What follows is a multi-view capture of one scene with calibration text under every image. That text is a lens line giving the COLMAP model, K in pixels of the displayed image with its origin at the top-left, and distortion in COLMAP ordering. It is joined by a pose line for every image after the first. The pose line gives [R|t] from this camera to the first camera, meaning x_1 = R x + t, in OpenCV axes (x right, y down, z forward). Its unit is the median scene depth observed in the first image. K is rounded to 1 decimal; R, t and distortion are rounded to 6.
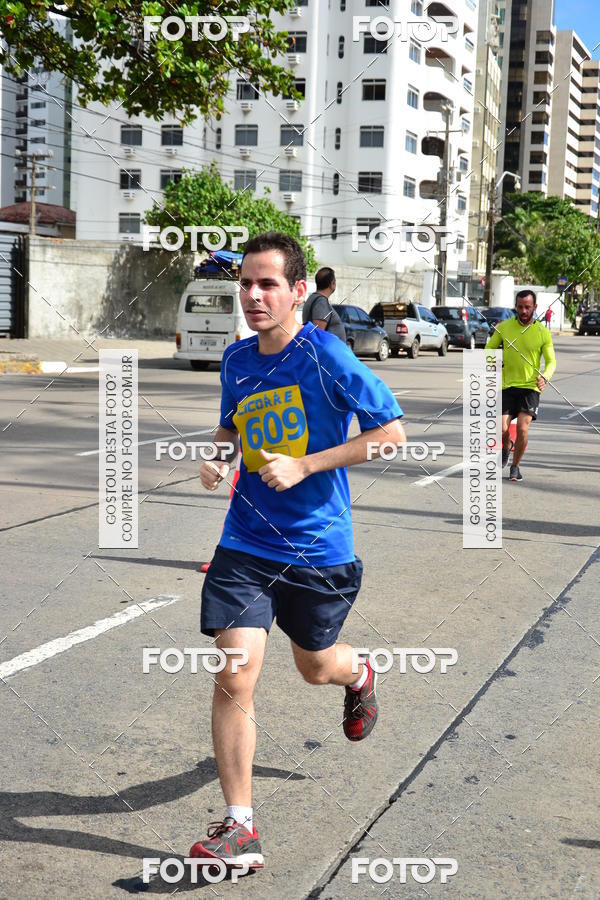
lens RADIAL K [[1401.6, 0, 320.6], [0, 1401.6, 463.9], [0, 0, 1]] dist [-0.033466, 0.166927]
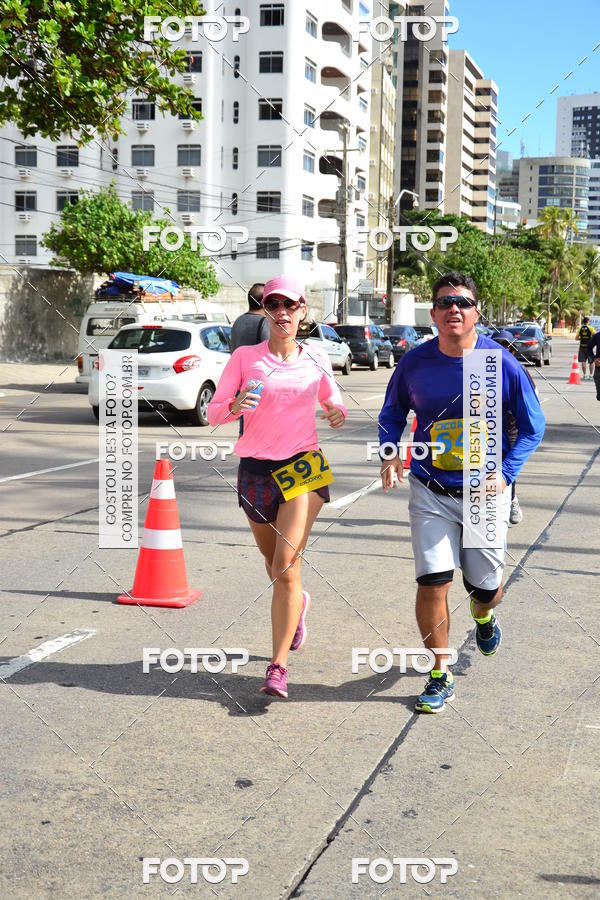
lens RADIAL K [[1401.6, 0, 320.6], [0, 1401.6, 463.9], [0, 0, 1]] dist [-0.033466, 0.166927]
pose [[0.997251, -0.022392, 0.070626, -0.002770], [0.023338, 0.999648, -0.012592, -0.001059], [-0.070319, 0.014205, 0.997423, 0.005186]]
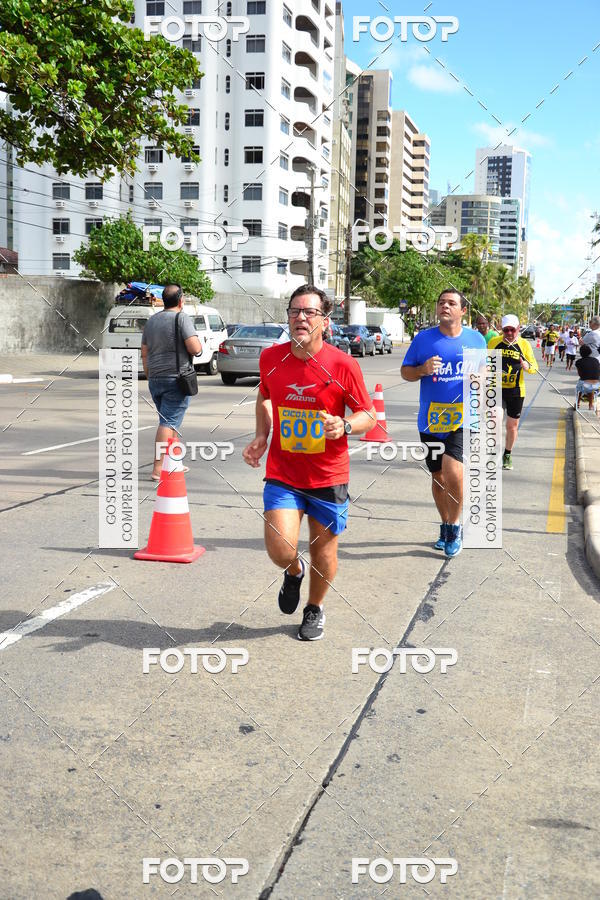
lens RADIAL K [[1070.9, 0, 310.0], [0, 1070.9, 461.4], [0, 0, 1]] dist [-0.047076, 0.072632]
pose [[0.995721, -0.022303, 0.089678, -0.004573], [0.020942, 0.999651, 0.016094, -0.003798], [-0.090006, -0.014147, 0.995841, 0.028006]]
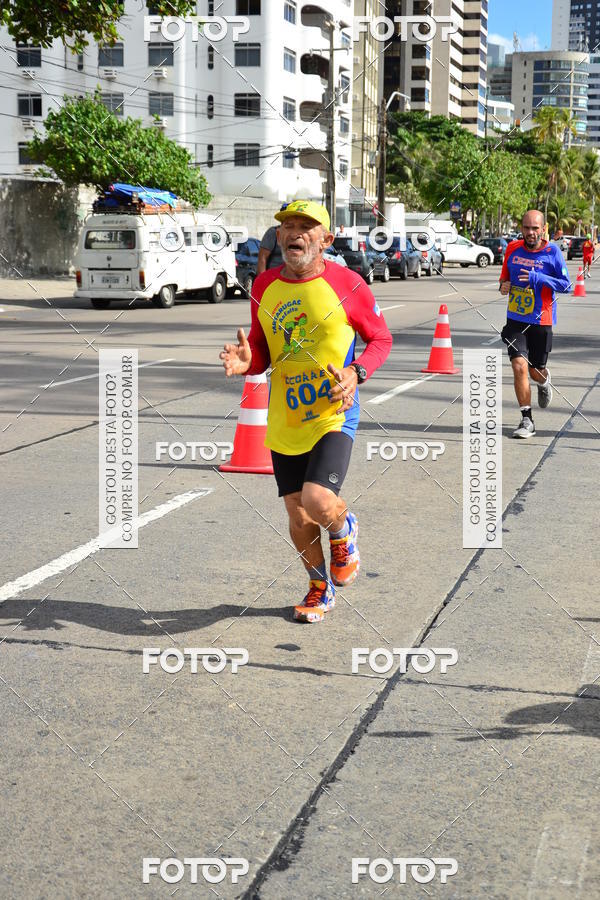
lens RADIAL K [[1610.0, 0, 318.3], [0, 1610.0, 465.2], [0, 0, 1]] dist [-0.032119, 0.423826]
pose [[0.994656, -0.035958, 0.096782, -0.033762], [0.033281, 0.999021, 0.029139, 0.009243], [-0.097735, -0.025762, 0.994879, -0.082083]]
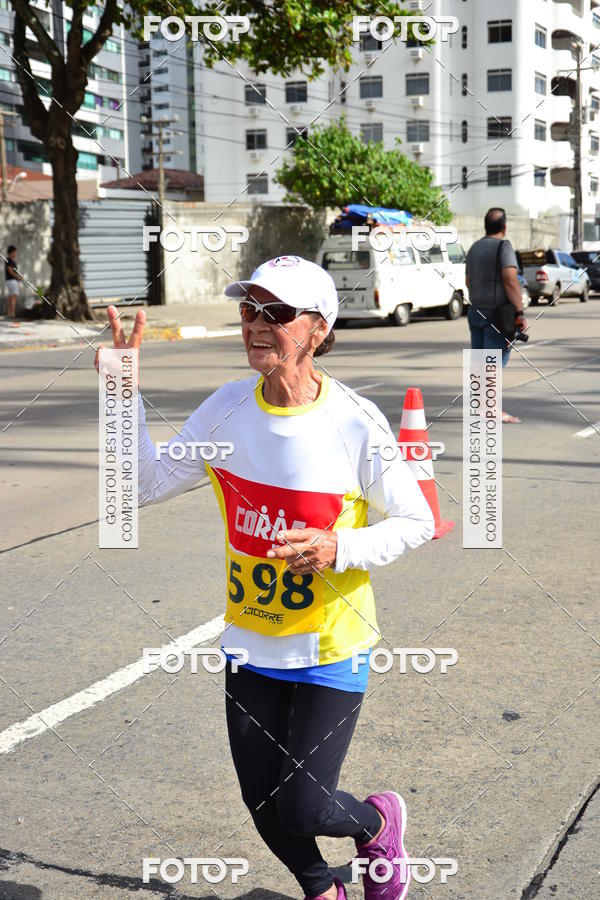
lens RADIAL K [[1401.6, 0, 320.6], [0, 1401.6, 463.9], [0, 0, 1]] dist [-0.033466, 0.166927]
pose [[0.994758, -0.039074, -0.094499, -0.006468], [0.042005, 0.998690, 0.029225, -0.000459], [0.093233, -0.033041, 0.995096, 0.009060]]
